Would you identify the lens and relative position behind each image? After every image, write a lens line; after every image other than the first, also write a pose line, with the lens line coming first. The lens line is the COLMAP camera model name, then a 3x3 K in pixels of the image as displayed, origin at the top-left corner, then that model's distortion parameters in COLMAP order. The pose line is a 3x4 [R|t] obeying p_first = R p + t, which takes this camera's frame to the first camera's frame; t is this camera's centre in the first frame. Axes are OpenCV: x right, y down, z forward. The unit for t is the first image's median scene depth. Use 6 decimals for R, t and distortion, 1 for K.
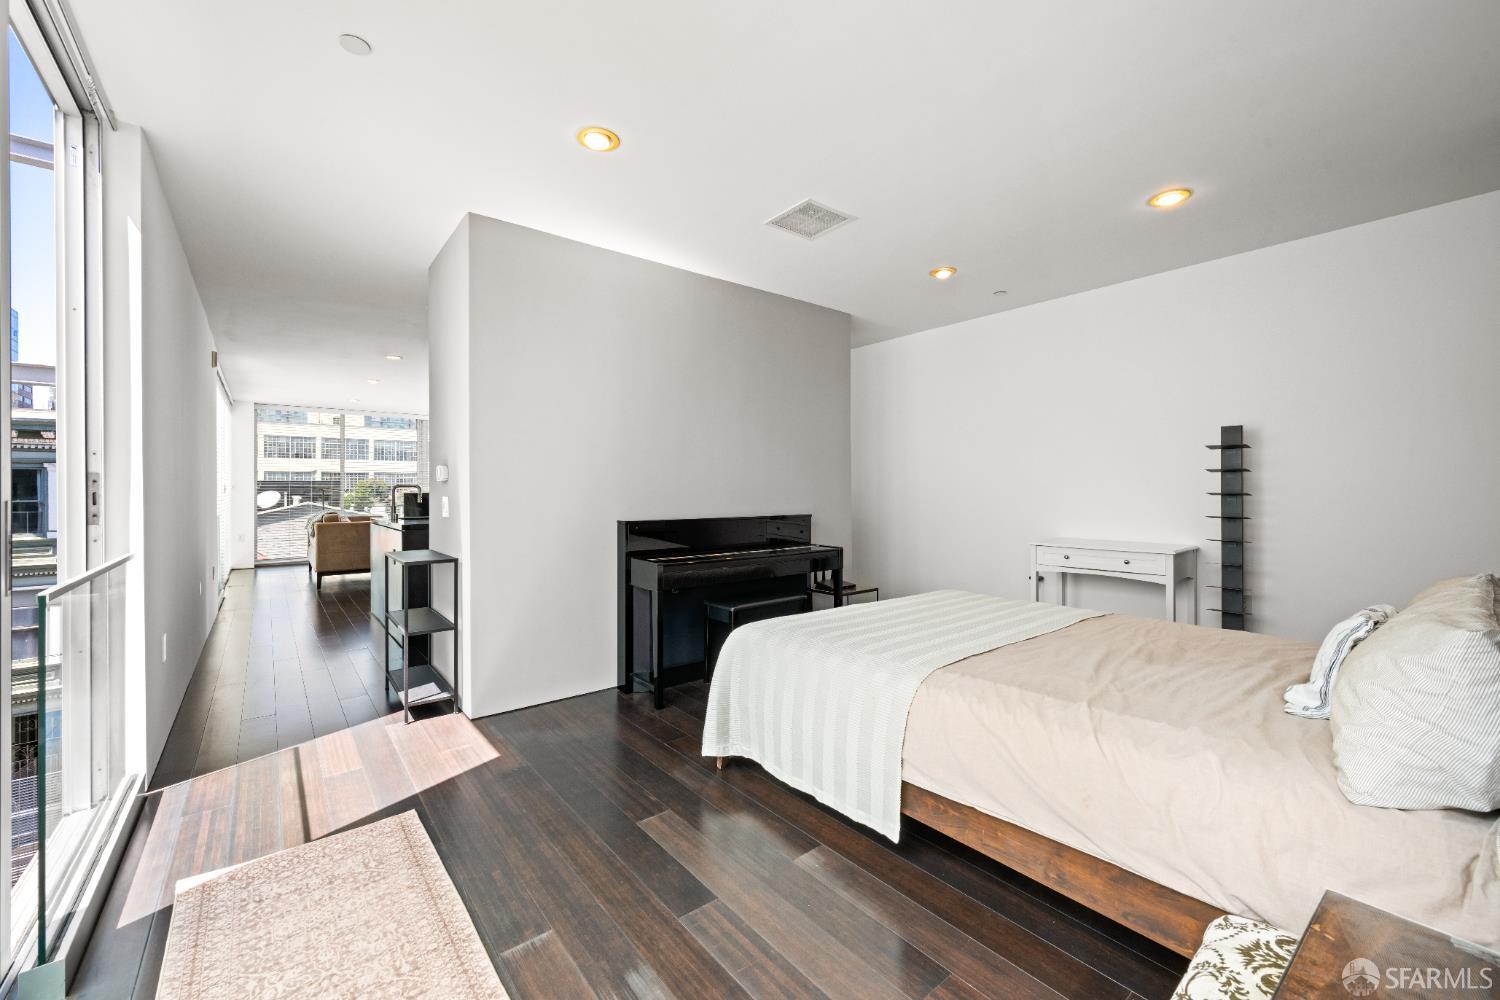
lens RADIAL K [[591.0, 0, 754.3], [0, 591.0, 491.9], [0, 0, 1]] dist [-0.000034, -0.000009]
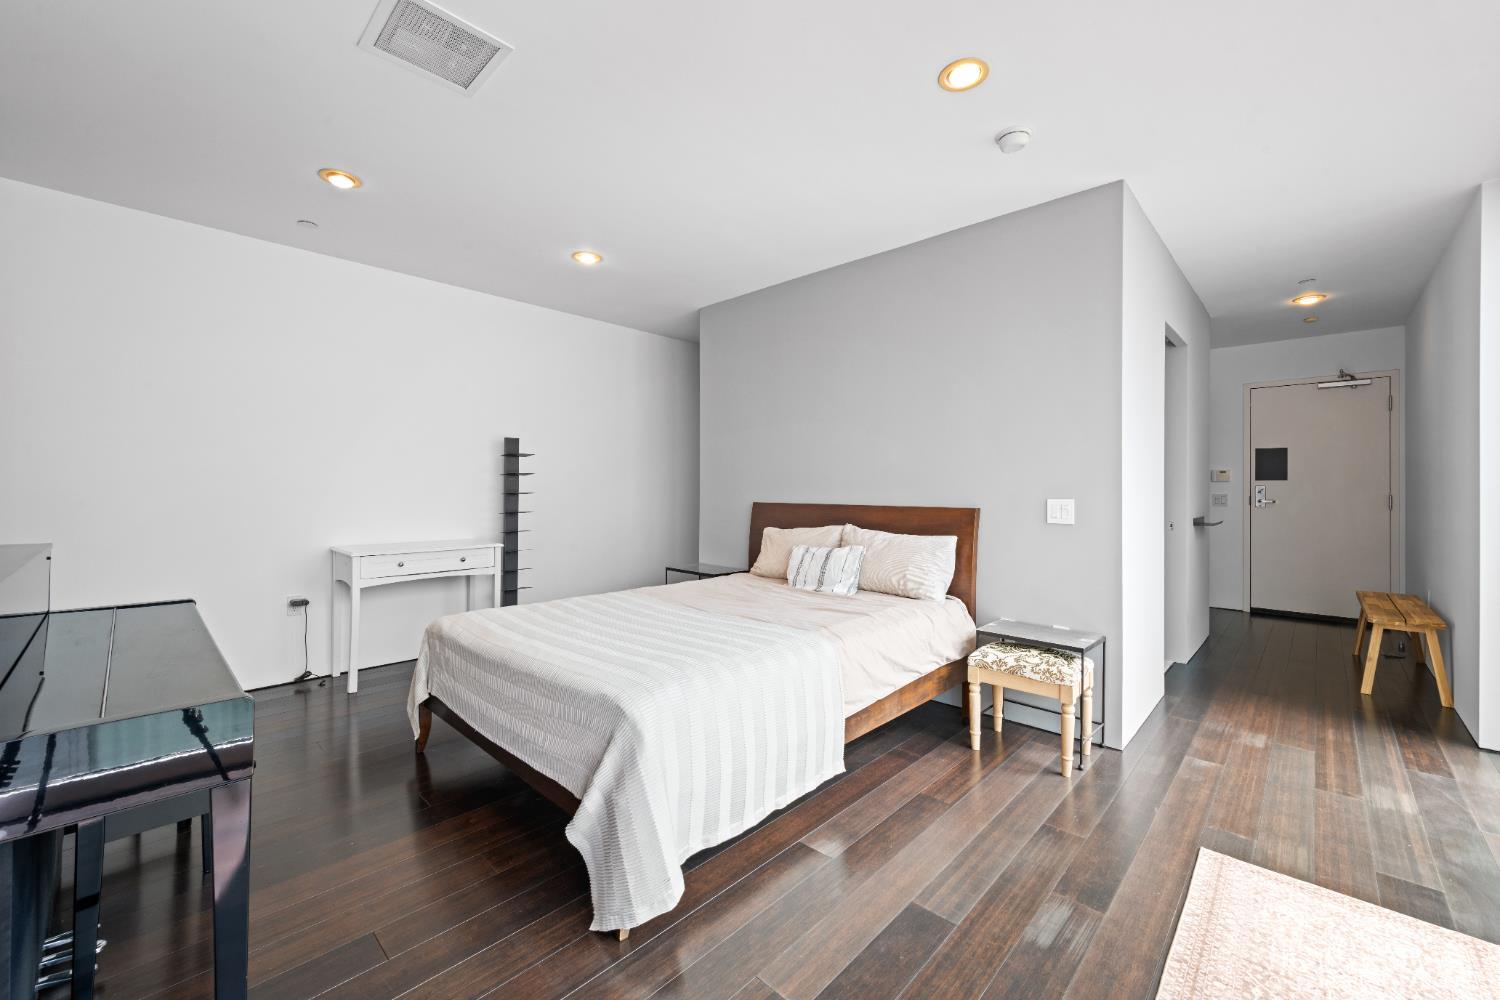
lens RADIAL K [[591.0, 0, 754.3], [0, 591.0, 491.9], [0, 0, 1]] dist [-0.000034, -0.000009]
pose [[-0.119024, 0.001002, 0.992891, -1.003485], [-0.002133, 0.999997, -0.001265, 0.001092], [-0.992889, -0.002269, -0.119021, 1.365362]]
